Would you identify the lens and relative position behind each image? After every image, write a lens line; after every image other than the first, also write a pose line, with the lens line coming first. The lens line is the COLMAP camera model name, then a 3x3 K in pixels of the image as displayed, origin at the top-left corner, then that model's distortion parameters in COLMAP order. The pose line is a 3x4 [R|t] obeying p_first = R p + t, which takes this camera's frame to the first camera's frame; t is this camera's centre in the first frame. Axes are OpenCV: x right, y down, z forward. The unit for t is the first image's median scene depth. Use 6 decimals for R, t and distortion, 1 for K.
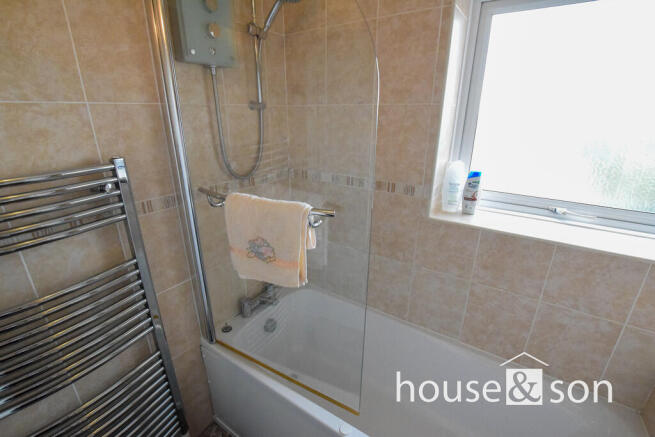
lens RADIAL K [[295.5, 0, 327.5], [0, 295.5, 218.5], [0, 0, 1]] dist [-0.019128, 0.000070]
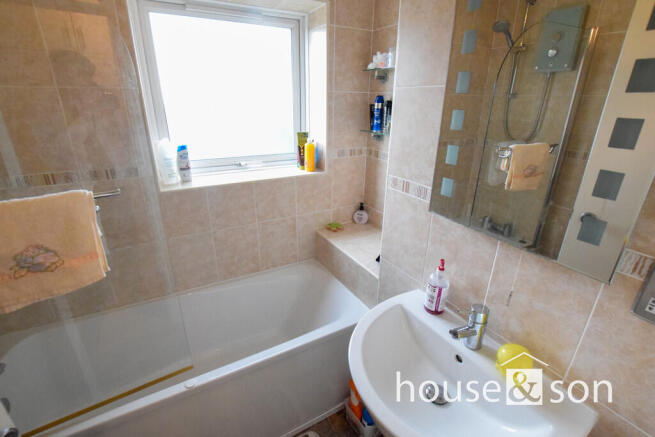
lens RADIAL K [[305.9, 0, 327.5], [0, 305.9, 218.5], [0, 0, 1]] dist [-0.001378, -0.000549]
pose [[0.450069, -0.326285, 0.831250, -0.386077], [0.303065, 0.931420, 0.201514, 0.051269], [-0.839994, 0.161227, 0.518088, -0.117571]]
